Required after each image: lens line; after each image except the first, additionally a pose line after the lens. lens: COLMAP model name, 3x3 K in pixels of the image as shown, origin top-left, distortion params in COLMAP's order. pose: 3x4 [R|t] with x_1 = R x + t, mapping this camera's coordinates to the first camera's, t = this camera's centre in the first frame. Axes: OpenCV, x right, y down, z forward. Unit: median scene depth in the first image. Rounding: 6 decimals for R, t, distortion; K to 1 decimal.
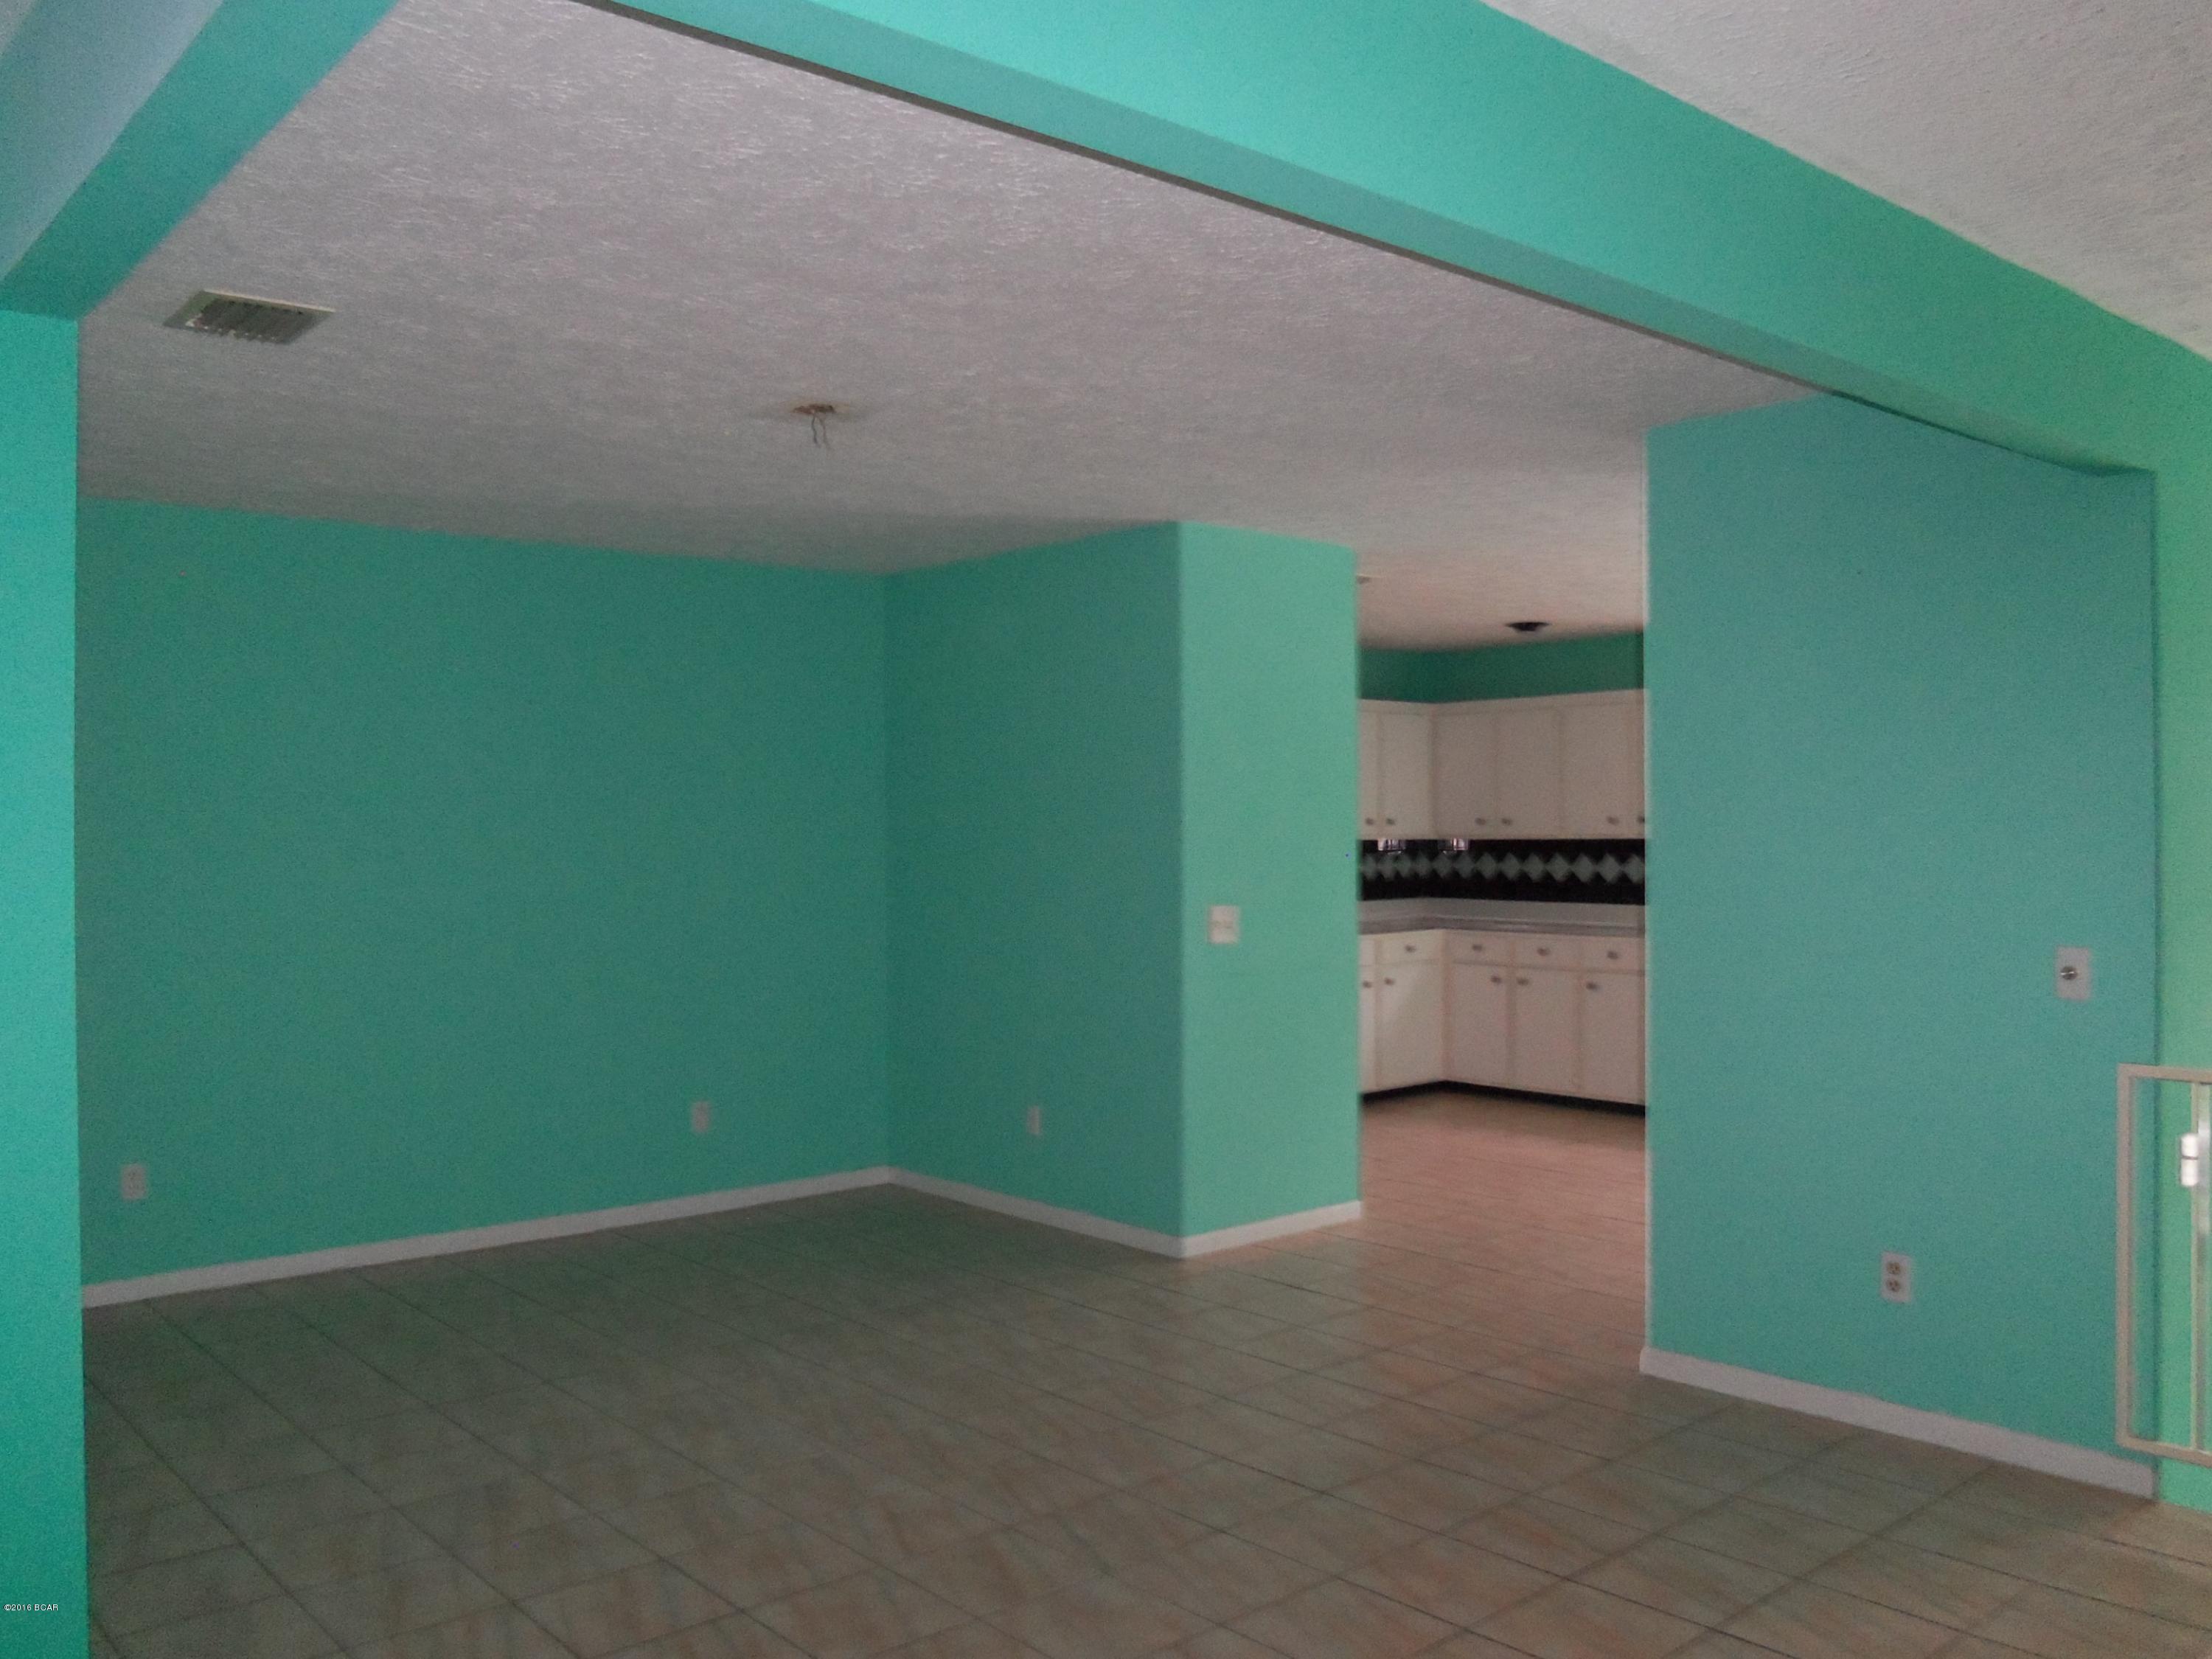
lens RADIAL K [[1820.8, 0, 1106.0], [0, 1820.8, 829.5], [0, 0, 1]] dist [-0.038316, 0.002954]
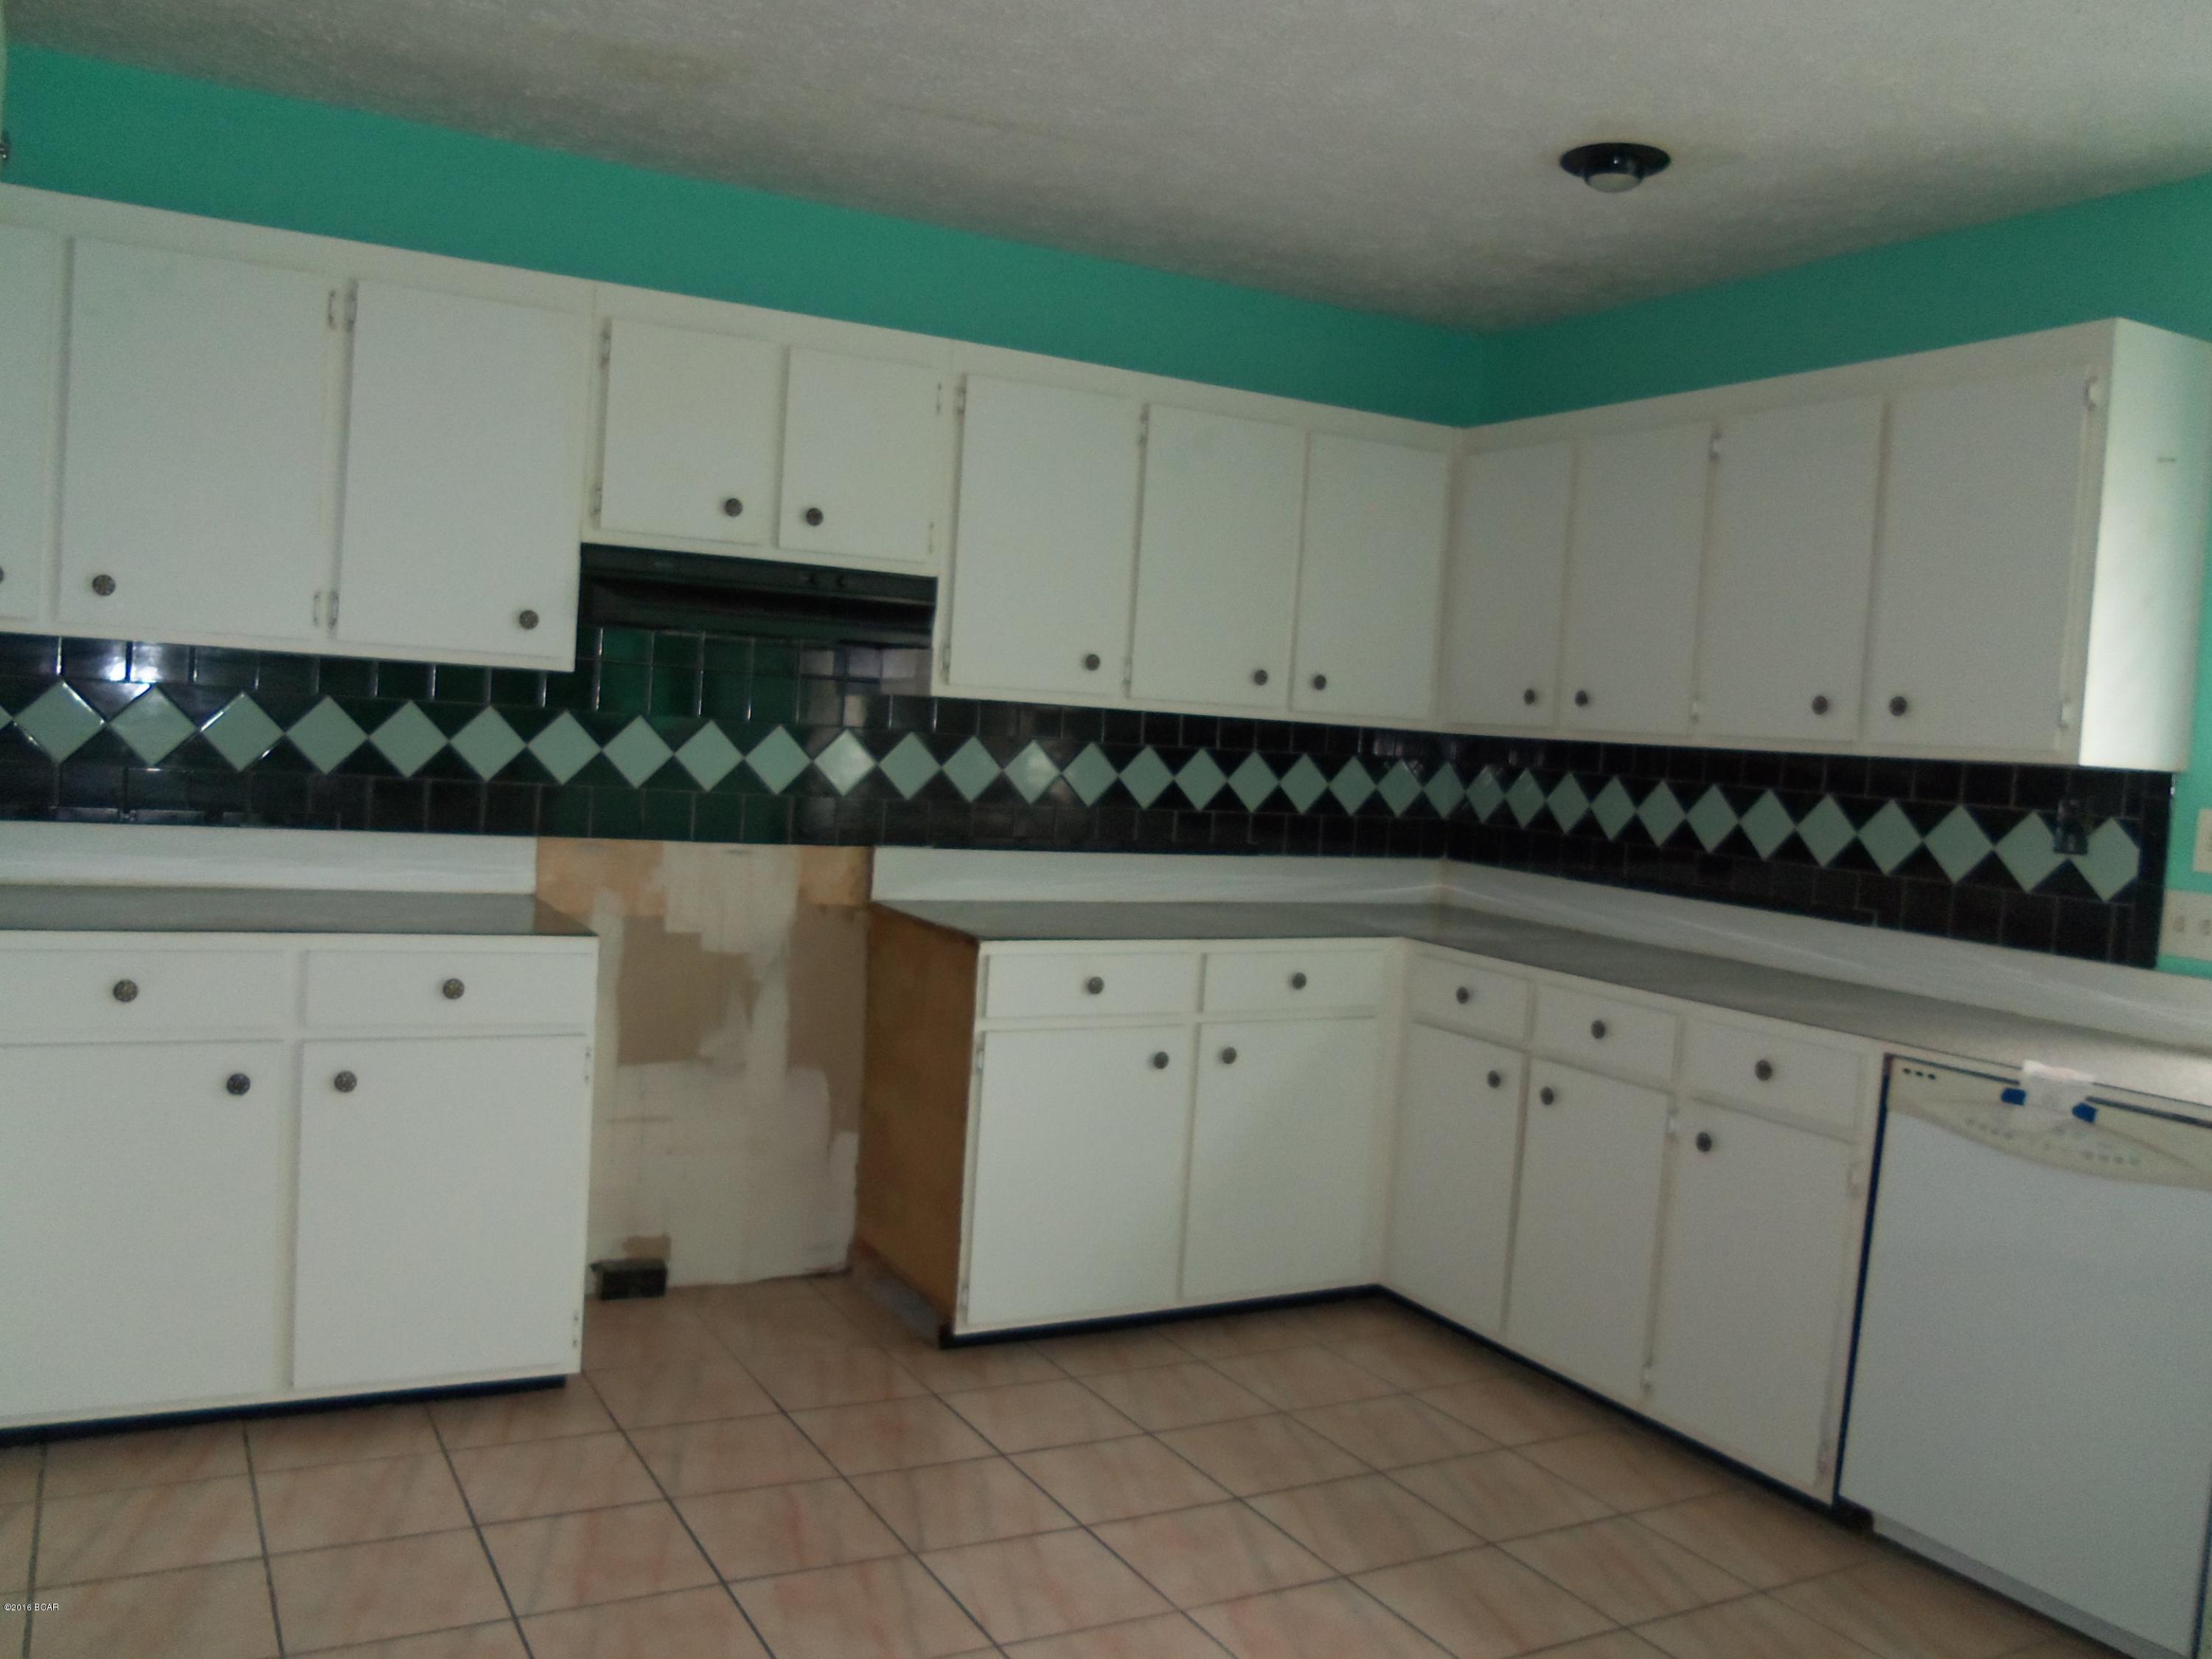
lens RADIAL K [[1820.8, 0, 1106.0], [0, 1820.8, 829.5], [0, 0, 1]] dist [-0.038316, 0.002954]
pose [[0.973262, 0.081932, -0.214588, 0.212766], [-0.070960, 0.995771, 0.058354, 0.009827], [0.218461, -0.041566, 0.974960, 0.589664]]
